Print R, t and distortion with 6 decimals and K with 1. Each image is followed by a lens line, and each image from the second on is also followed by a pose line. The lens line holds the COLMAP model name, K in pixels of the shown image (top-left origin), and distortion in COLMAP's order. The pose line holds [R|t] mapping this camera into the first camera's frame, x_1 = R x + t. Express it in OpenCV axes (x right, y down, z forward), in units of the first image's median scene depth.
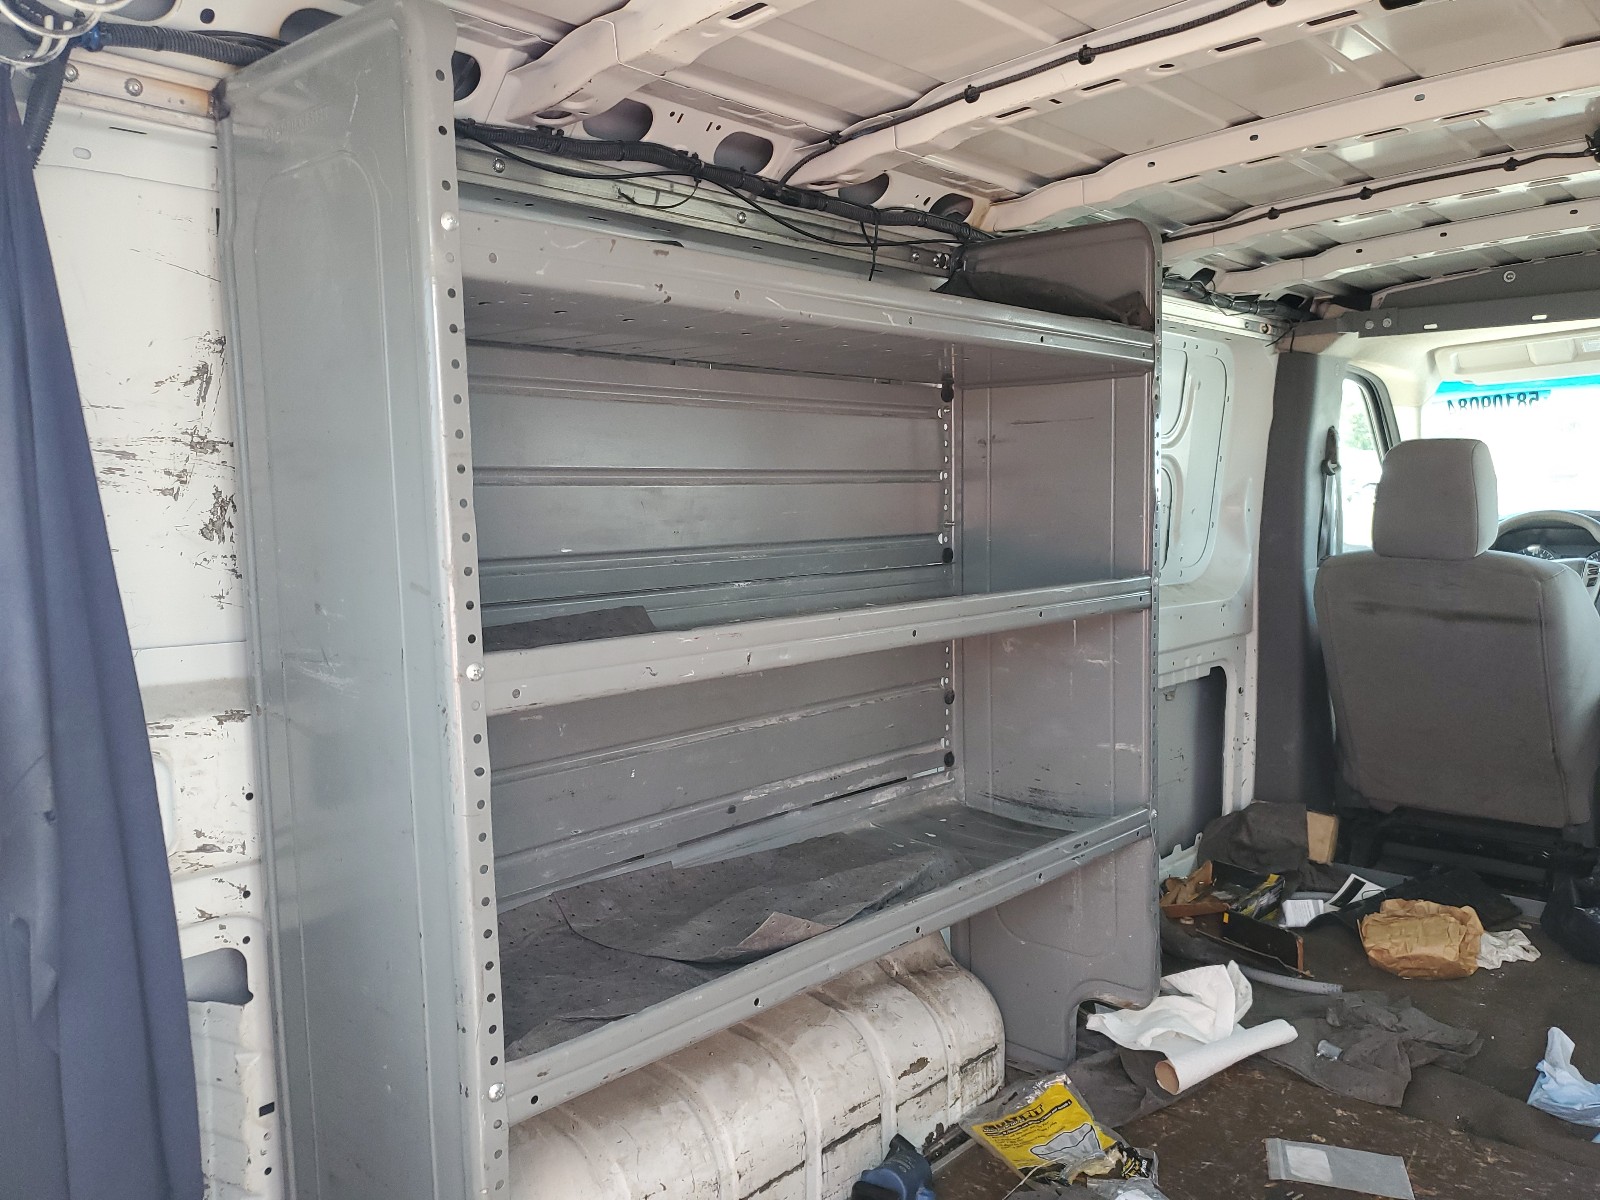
lens RADIAL K [[1222.0, 0, 800.7], [0, 1222.0, 605.9], [0, 0, 1]] dist [0.004393, -0.000274]
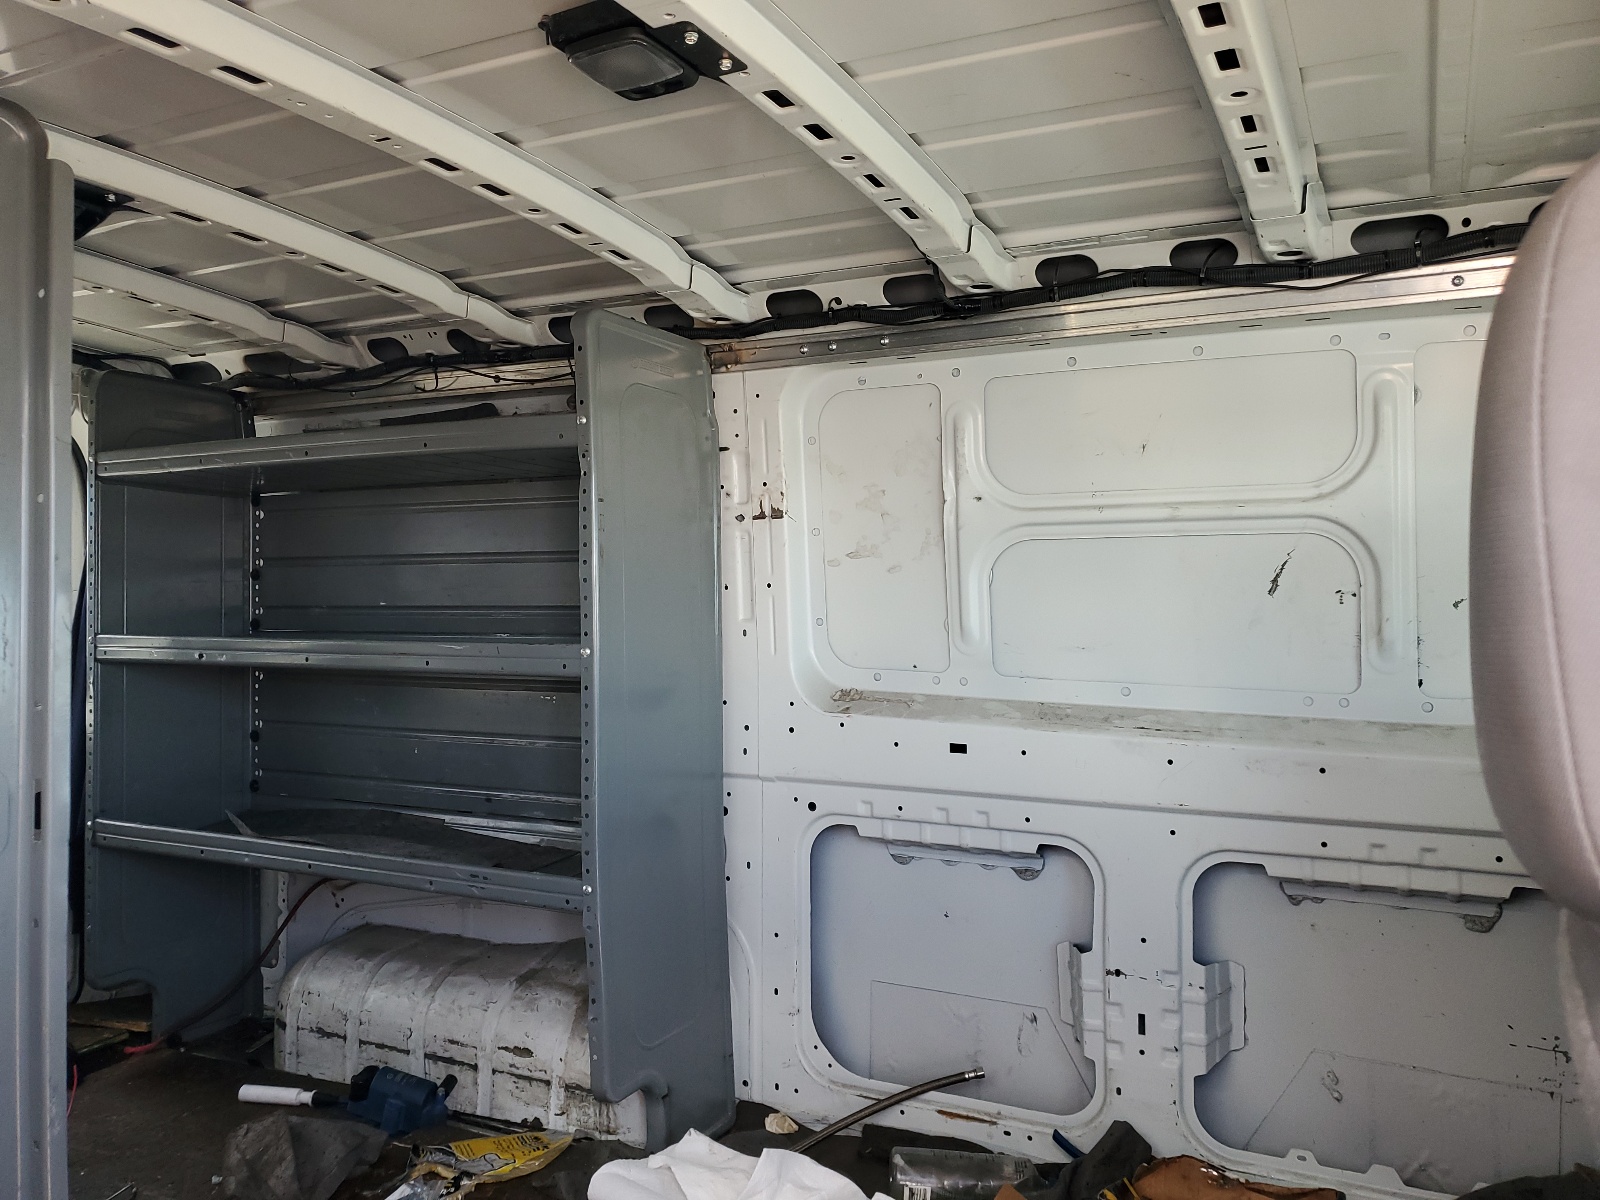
lens RADIAL K [[1222.0, 0, 801.7], [0, 1222.0, 598.7], [0, 0, 1]] dist [0.004393, -0.000274]
pose [[0.280726, 0.003642, -0.959781, 1.344593], [-0.097877, 0.994888, -0.024853, -0.057748], [0.954784, 0.100917, 0.279648, 0.913410]]
